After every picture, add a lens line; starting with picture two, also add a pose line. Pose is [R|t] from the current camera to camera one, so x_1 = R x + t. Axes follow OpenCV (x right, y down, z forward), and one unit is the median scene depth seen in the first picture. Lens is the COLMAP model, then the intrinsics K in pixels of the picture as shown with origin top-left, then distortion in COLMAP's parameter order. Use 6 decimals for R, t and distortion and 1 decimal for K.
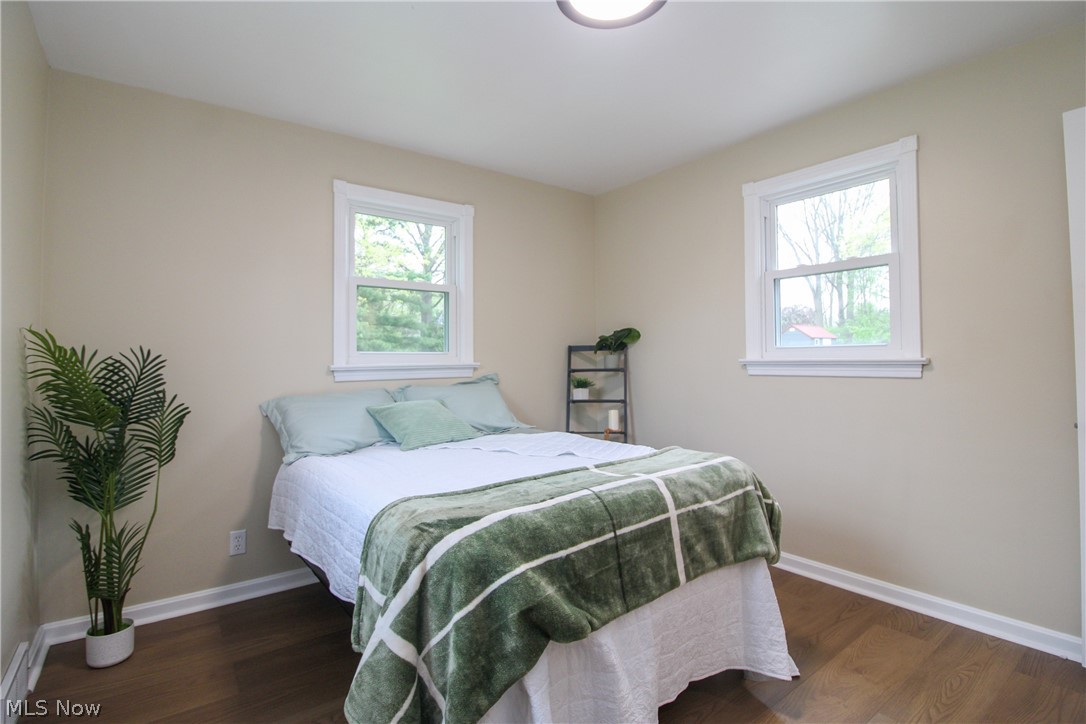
lens RADIAL K [[517.0, 0, 545.7], [0, 517.0, 343.9], [0, 0, 1]] dist [-0.003401, -0.001278]
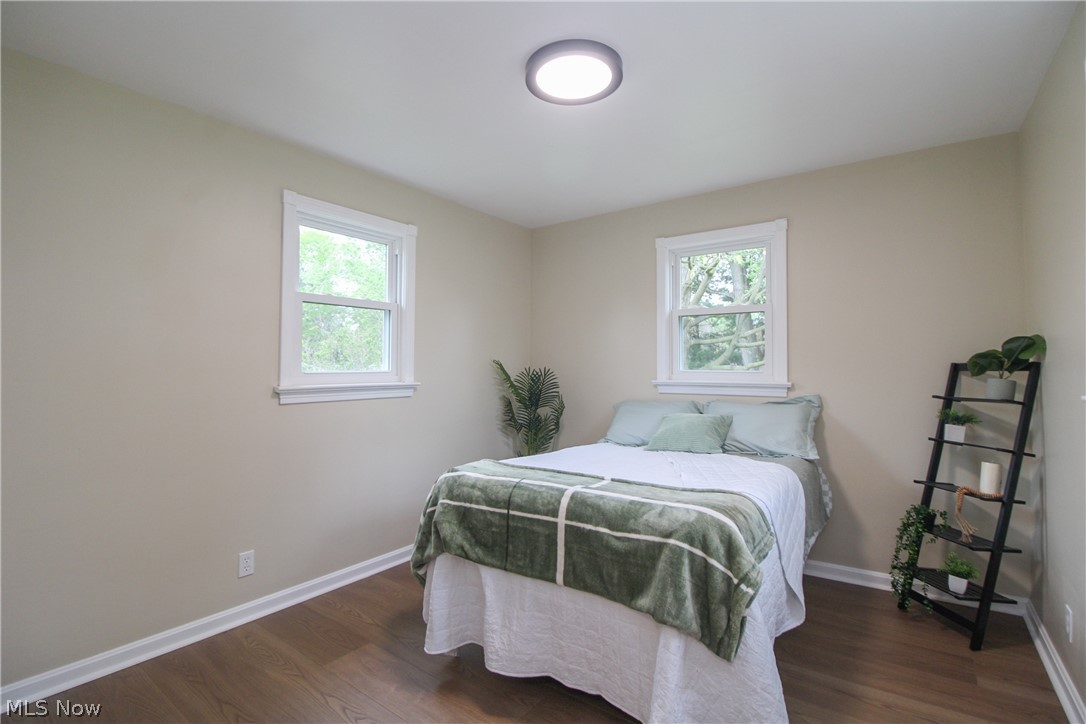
lens RADIAL K [[517.0, 0, 545.7], [0, 517.0, 343.9], [0, 0, 1]] dist [-0.003401, -0.001278]
pose [[0.286897, -0.031075, -0.957457, 0.744514], [0.020956, 0.999438, -0.026159, -0.021607], [0.957732, -0.012560, 0.287387, 0.348902]]
